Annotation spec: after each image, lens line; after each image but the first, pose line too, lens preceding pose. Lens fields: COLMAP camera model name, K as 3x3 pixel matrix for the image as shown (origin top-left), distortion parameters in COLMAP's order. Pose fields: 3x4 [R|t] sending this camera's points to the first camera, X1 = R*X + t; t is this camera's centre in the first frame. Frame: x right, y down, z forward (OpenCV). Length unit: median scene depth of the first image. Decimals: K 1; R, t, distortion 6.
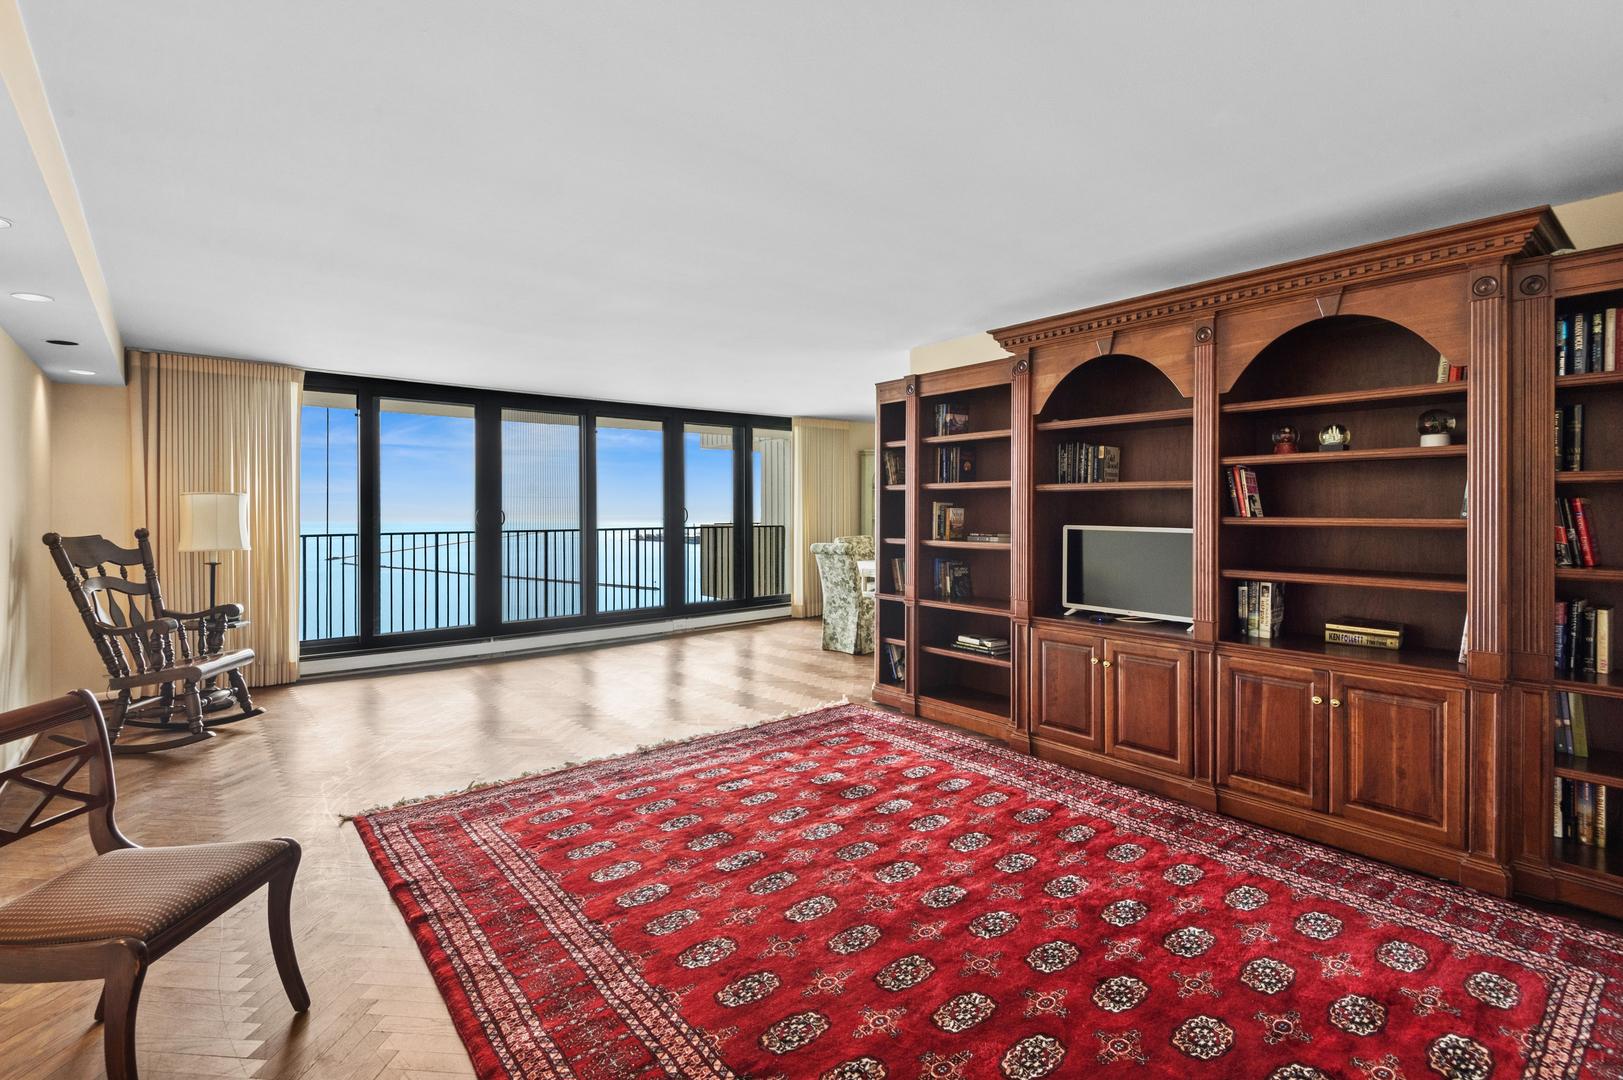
lens RADIAL K [[749.7, 0, 790.7], [0, 749.7, 510.6], [0, 0, 1]] dist [0.017353, -0.000692]
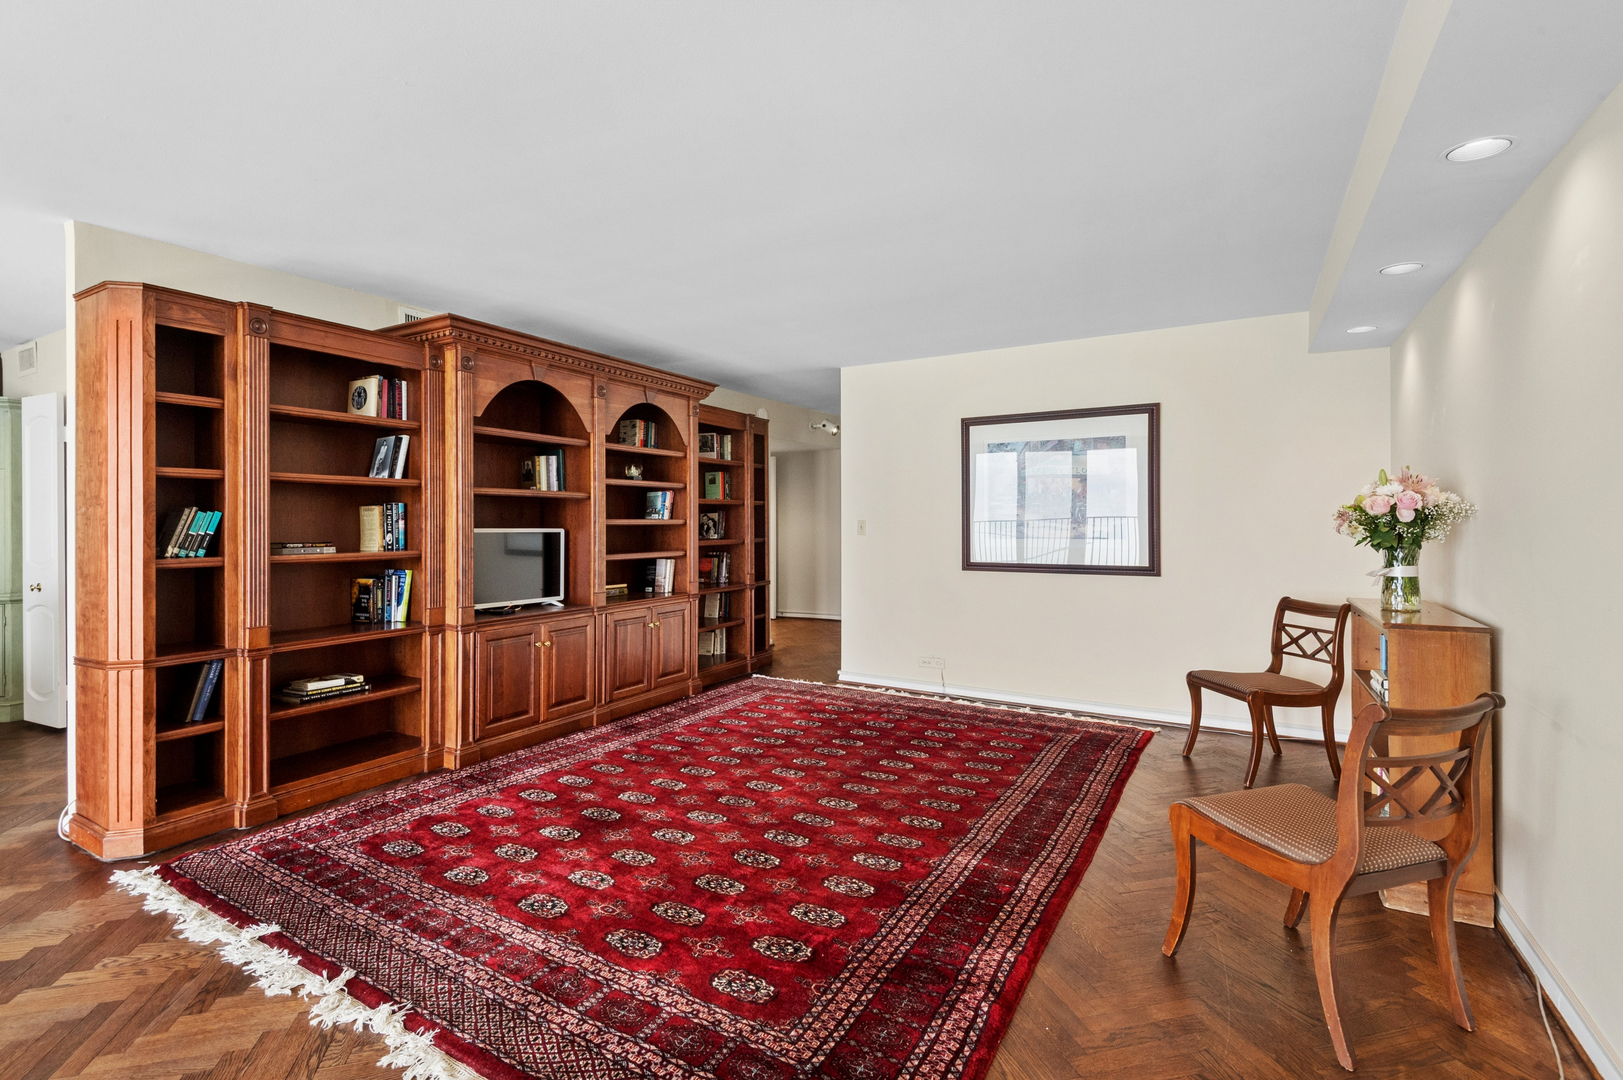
lens RADIAL K [[749.7, 0, 809.3], [0, 749.7, 528.3], [0, 0, 1]] dist [0.017353, -0.000692]
pose [[-0.369823, -0.009579, 0.929053, -0.832835], [0.000979, 0.999942, 0.010700, 0.009904], [-0.929102, 0.004866, -0.369792, 1.059948]]
